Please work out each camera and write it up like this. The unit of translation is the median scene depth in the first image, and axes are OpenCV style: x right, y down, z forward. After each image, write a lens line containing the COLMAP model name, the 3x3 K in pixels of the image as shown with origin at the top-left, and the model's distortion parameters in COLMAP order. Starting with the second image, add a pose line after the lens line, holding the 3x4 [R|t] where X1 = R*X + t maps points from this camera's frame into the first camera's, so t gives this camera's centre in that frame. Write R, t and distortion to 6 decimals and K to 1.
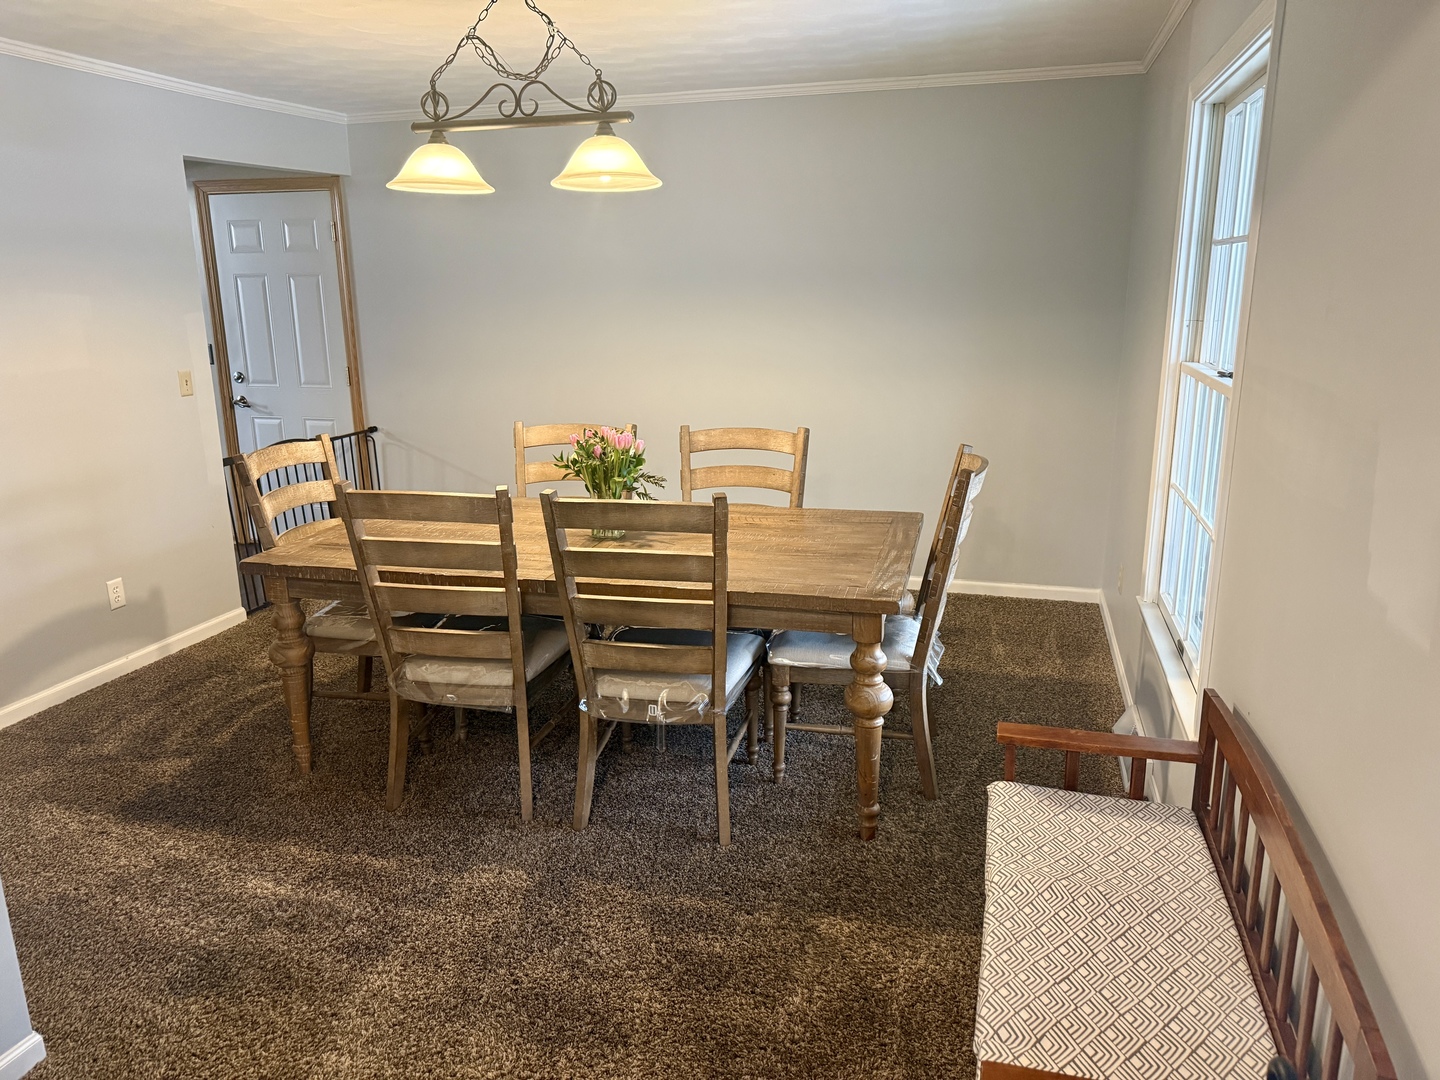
lens RADIAL K [[1019.4, 0, 719.7], [0, 1019.4, 541.0], [0, 0, 1]] dist [0.032460, -0.002177]
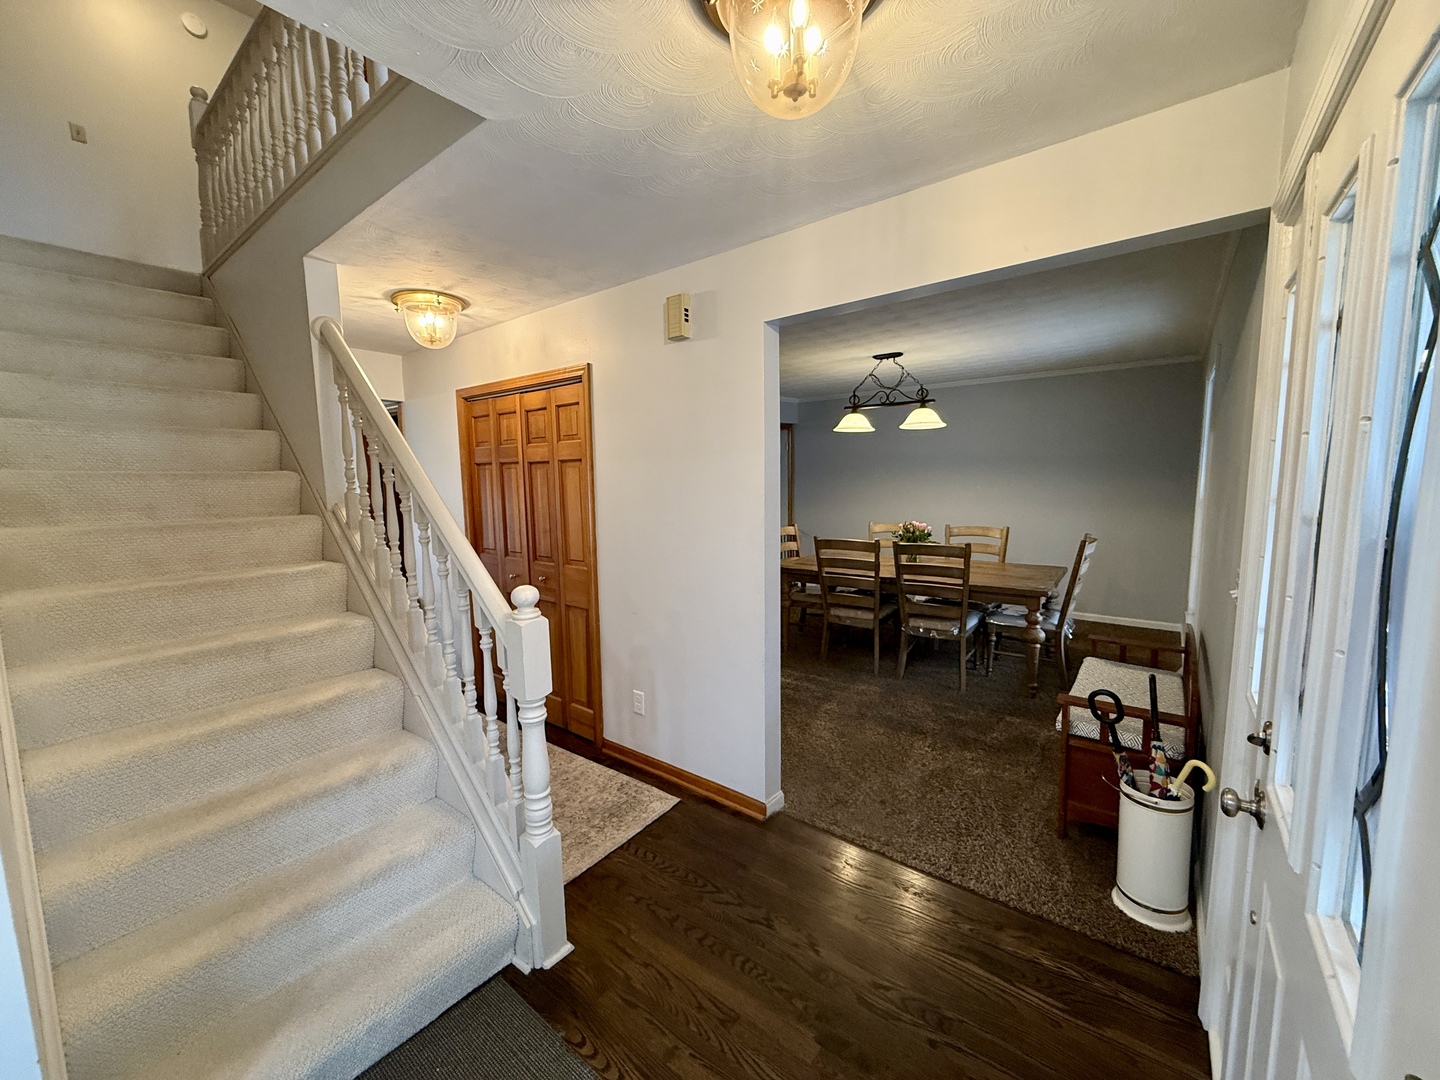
lens RADIAL K [[572.4, 0, 713.2], [0, 572.4, 537.4], [0, 0, 1]] dist [-0.000295, 0.000347]
pose [[0.921120, 0.037916, -0.387428, -0.028381], [-0.087197, 0.990053, -0.110420, 0.132552], [0.379387, 0.135493, 0.915263, -0.477892]]
